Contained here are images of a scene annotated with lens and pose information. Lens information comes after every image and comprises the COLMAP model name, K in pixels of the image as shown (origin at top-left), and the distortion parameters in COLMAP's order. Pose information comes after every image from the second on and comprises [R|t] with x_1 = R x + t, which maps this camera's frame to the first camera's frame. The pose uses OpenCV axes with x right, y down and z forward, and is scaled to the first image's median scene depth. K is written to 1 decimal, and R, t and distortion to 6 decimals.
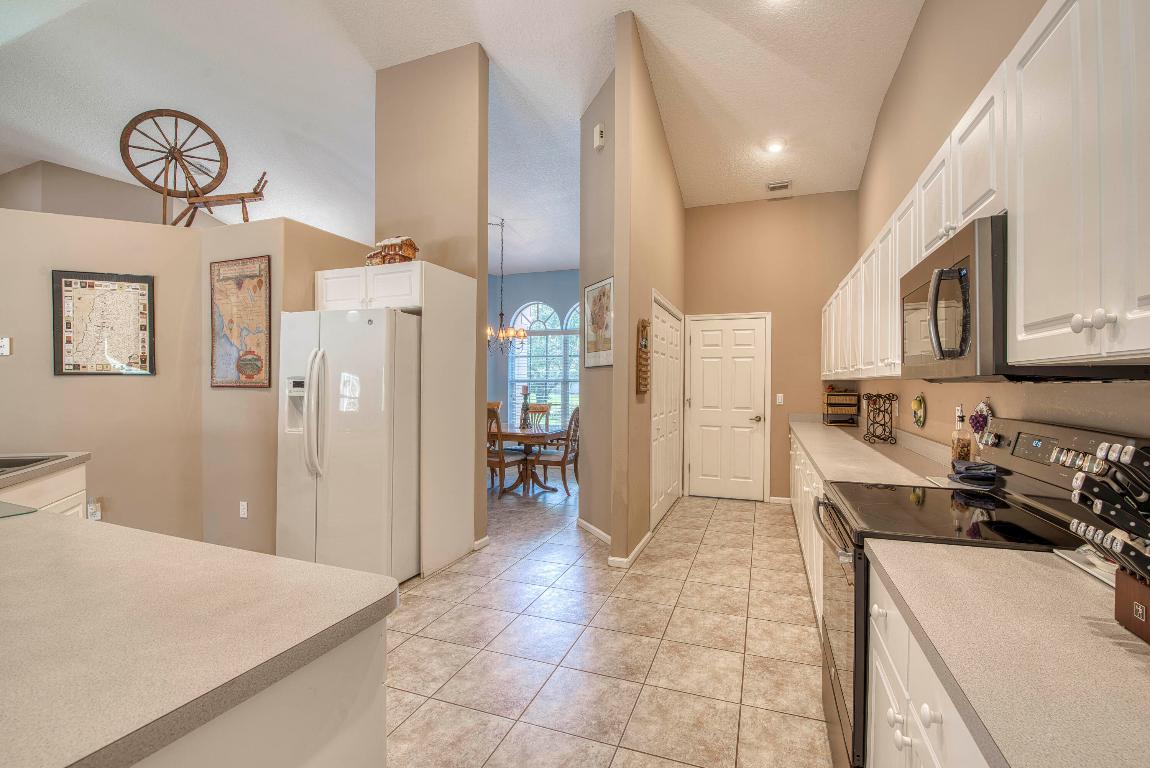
lens RADIAL K [[494.0, 0, 577.2], [0, 494.0, 387.7], [0, 0, 1]] dist [-0.014466, -0.004604]
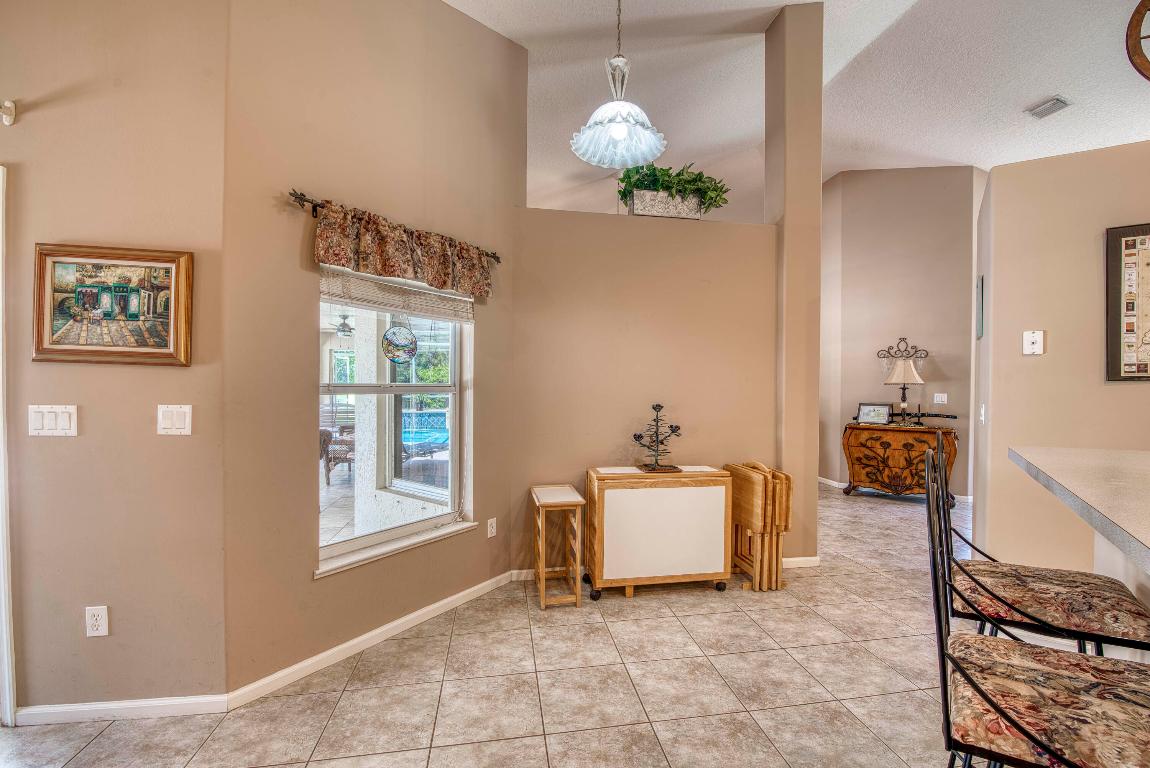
lens RADIAL K [[494.0, 0, 577.4], [0, 494.0, 386.7], [0, 0, 1]] dist [-0.014466, -0.004604]
pose [[0.502742, 0.000129, -0.864436, -0.863109], [-0.006093, 0.999976, -0.003394, -0.010073], [0.864415, 0.006974, 0.502731, -0.001844]]
